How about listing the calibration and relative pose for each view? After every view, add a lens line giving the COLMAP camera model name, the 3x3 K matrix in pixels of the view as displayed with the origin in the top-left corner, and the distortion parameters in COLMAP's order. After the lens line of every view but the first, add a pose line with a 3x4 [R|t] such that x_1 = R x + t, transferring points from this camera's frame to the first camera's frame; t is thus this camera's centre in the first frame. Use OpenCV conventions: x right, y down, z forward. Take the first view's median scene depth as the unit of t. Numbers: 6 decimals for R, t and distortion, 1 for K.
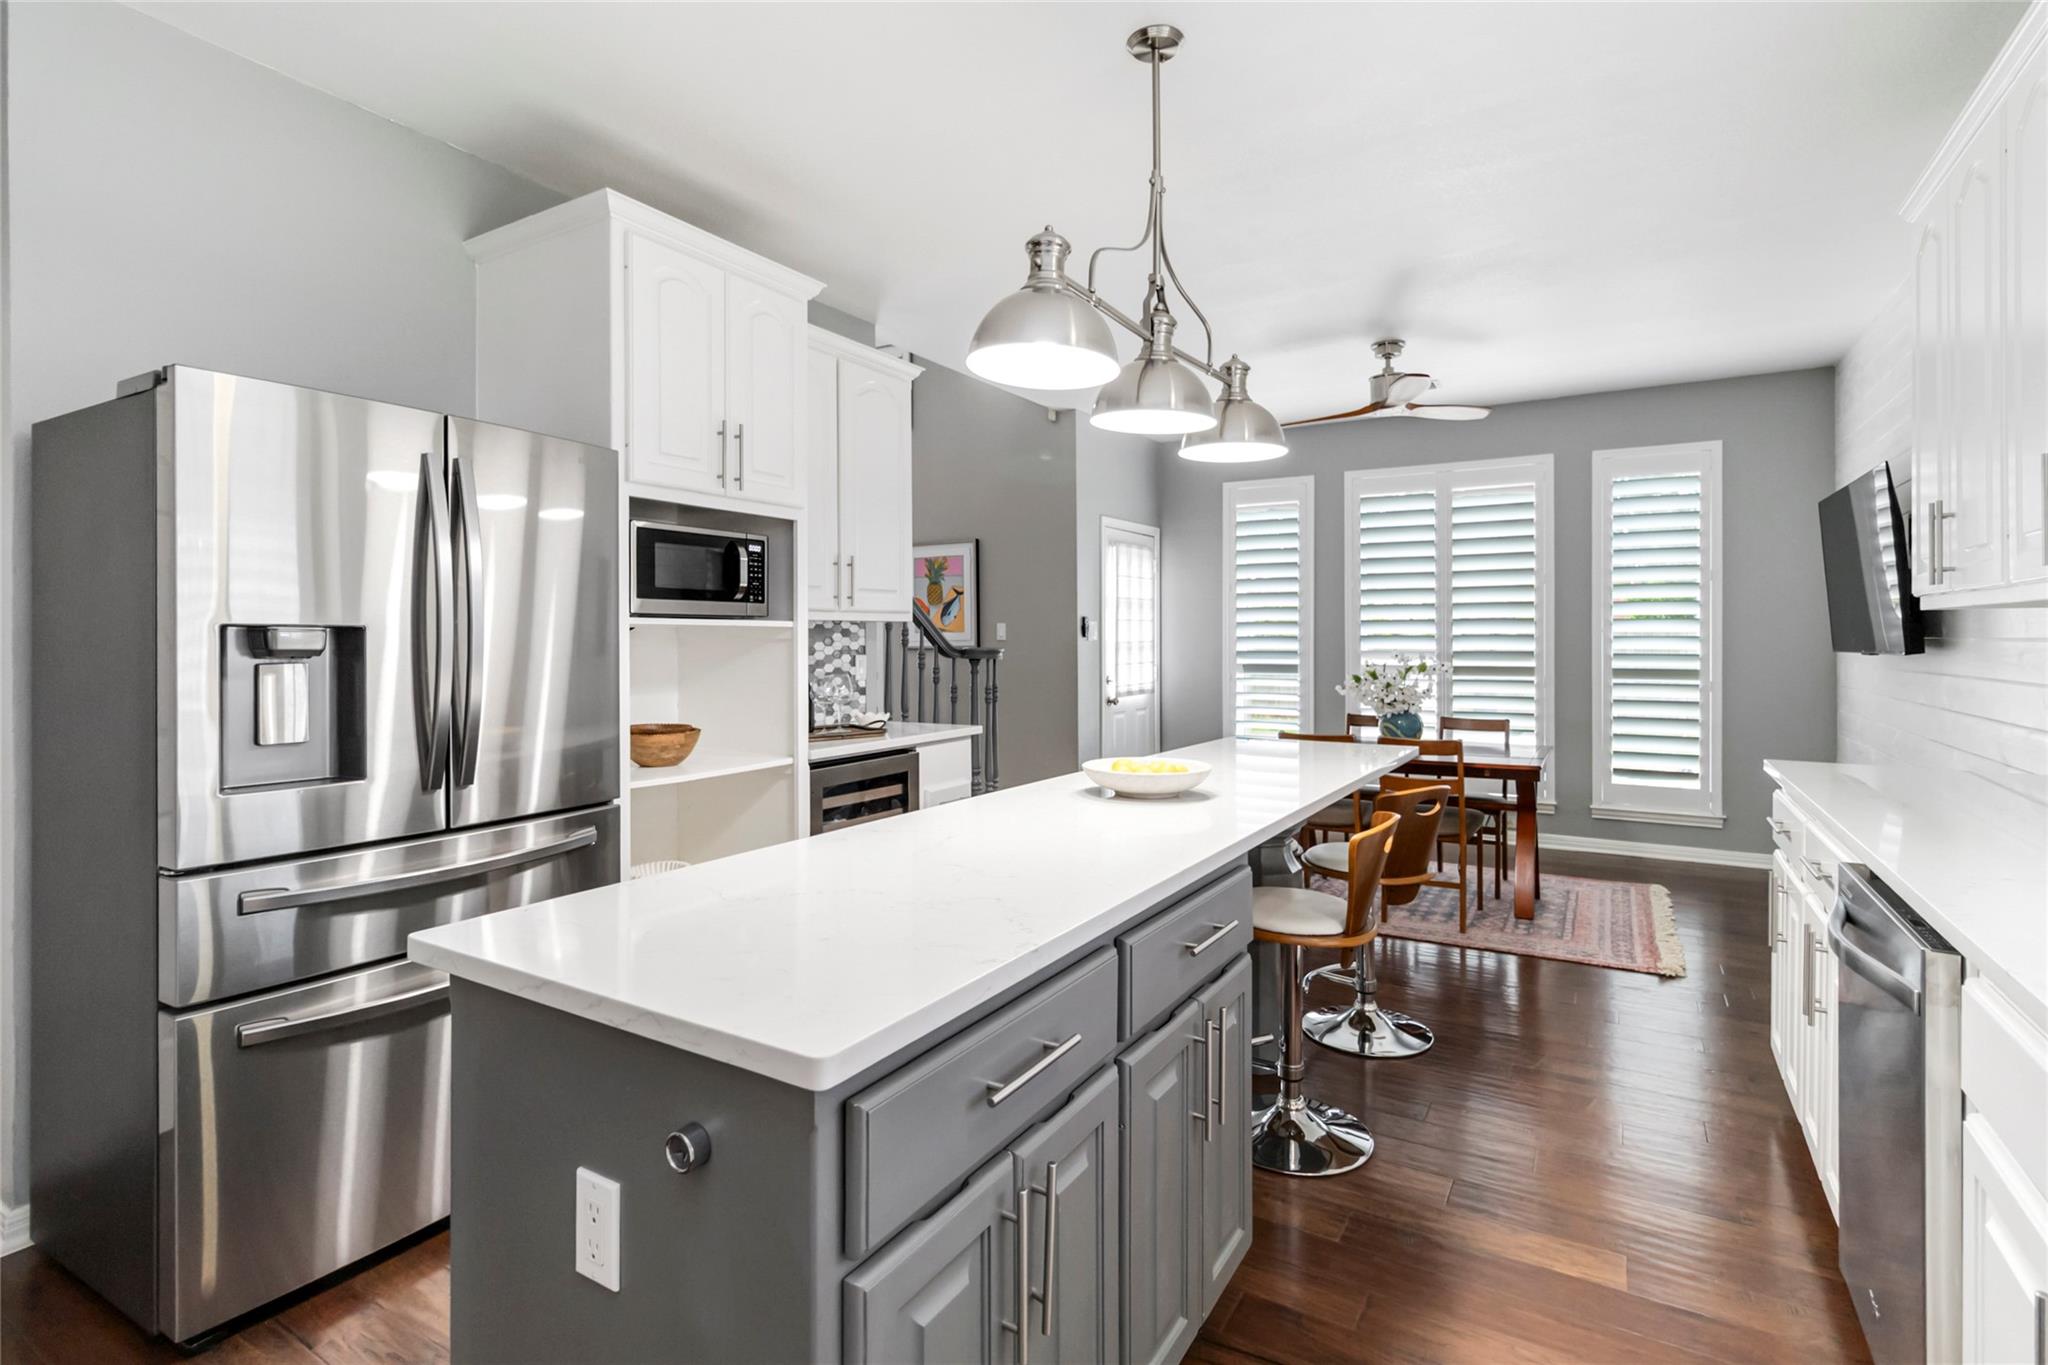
lens RADIAL K [[973.9, 0, 1028.1], [0, 973.9, 638.8], [0, 0, 1]] dist [0.003987, 0.000351]
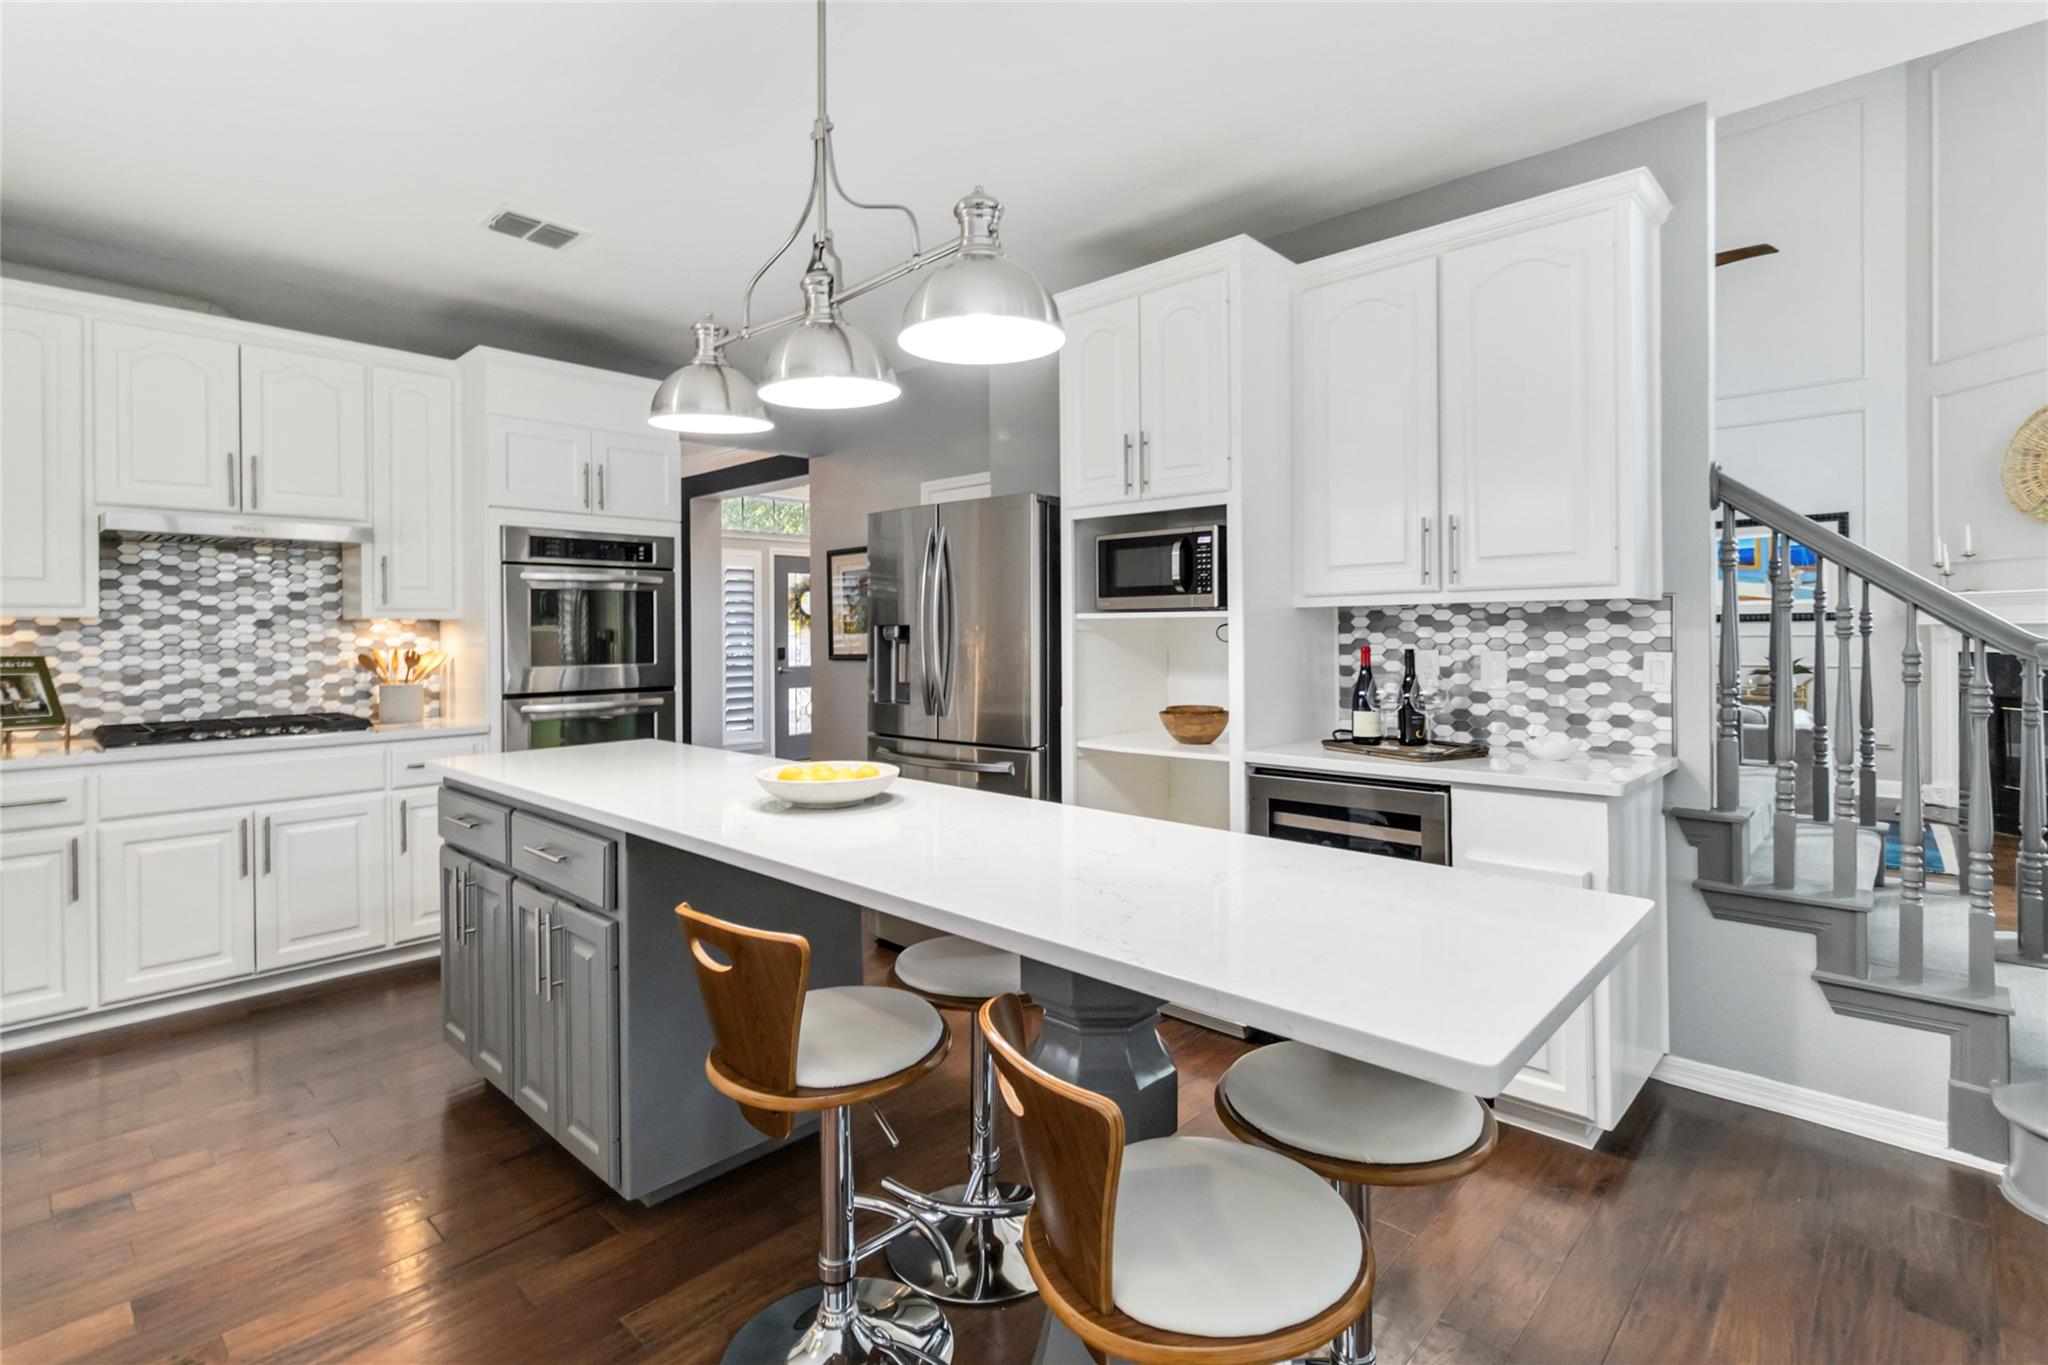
lens RADIAL K [[973.9, 0, 1053.0], [0, 973.9, 632.4], [0, 0, 1]] dist [0.003987, 0.000351]
pose [[-0.196808, 0.005568, -0.980426, 0.533364], [0.008615, 0.999955, 0.003950, -0.001865], [0.980404, -0.007669, -0.196847, 0.754210]]
